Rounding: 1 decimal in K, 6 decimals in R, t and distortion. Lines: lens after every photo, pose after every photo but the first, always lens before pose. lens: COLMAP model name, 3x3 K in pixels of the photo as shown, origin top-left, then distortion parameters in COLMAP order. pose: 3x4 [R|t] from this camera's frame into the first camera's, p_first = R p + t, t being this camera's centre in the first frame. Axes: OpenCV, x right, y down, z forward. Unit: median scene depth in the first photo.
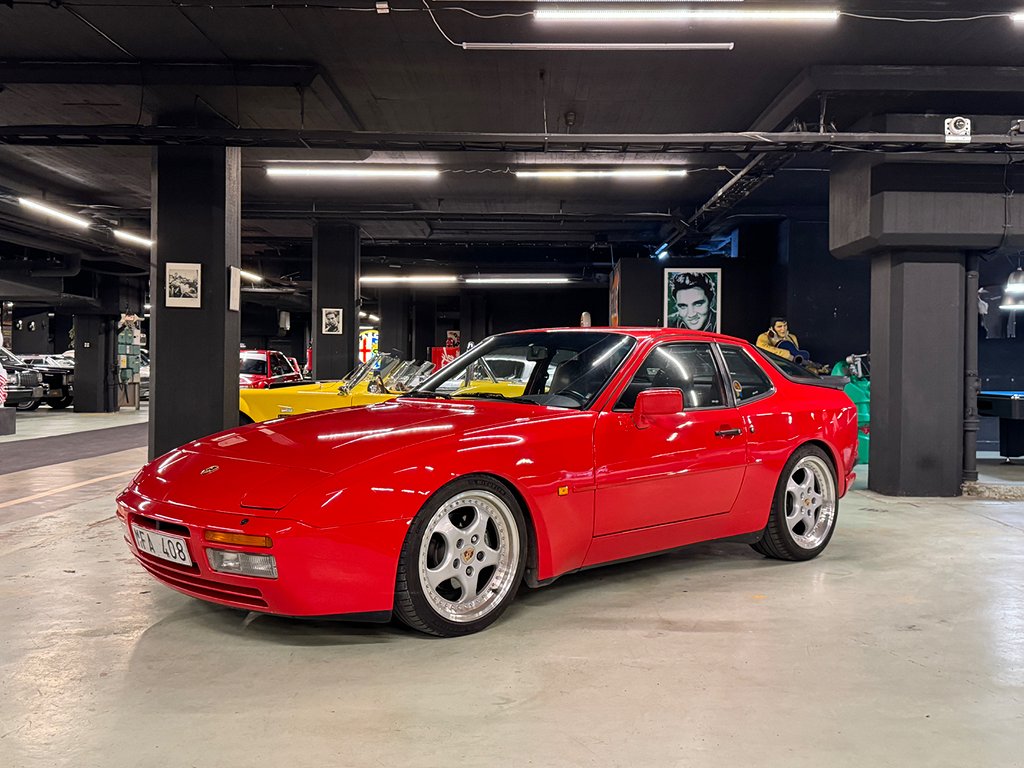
lens RADIAL K [[1020.5, 0, 520.2], [0, 1020.5, 376.2], [0, 0, 1]] dist [0.172887, -0.394348]
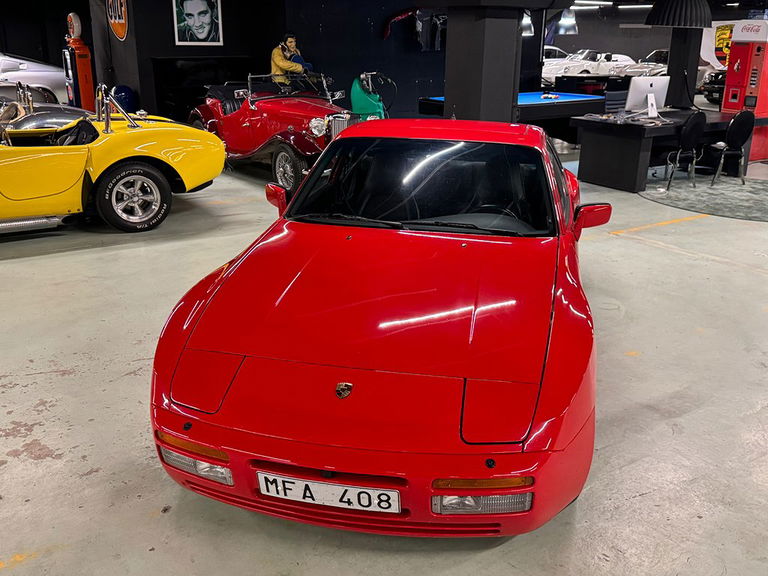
lens RADIAL K [[765.4, 0, 390.2], [0, 765.4, 282.2], [0, 0, 1]] dist [0.172887, -0.394348]
pose [[0.816409, -0.172585, 0.551081, -0.299405], [-0.007258, 0.951155, 0.308630, -0.094308], [-0.577428, -0.255968, 0.775279, 0.250637]]
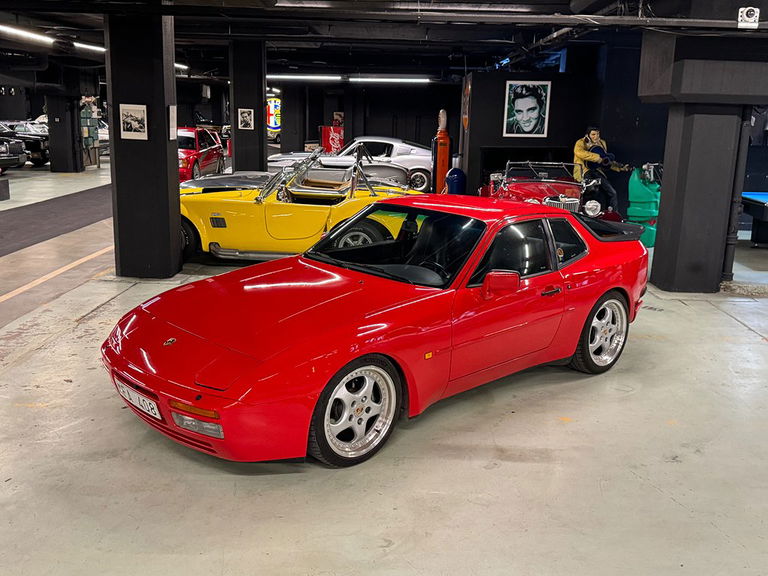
lens RADIAL K [[766.9, 0, 384.0], [0, 766.9, 288.0], [0, 0, 1]] dist [0.156139, -0.338016]
pose [[0.999849, 0.017311, -0.001297, -0.008983], [-0.016621, 0.976208, 0.216200, -0.100965], [0.005009, -0.216146, 0.976348, 0.010302]]
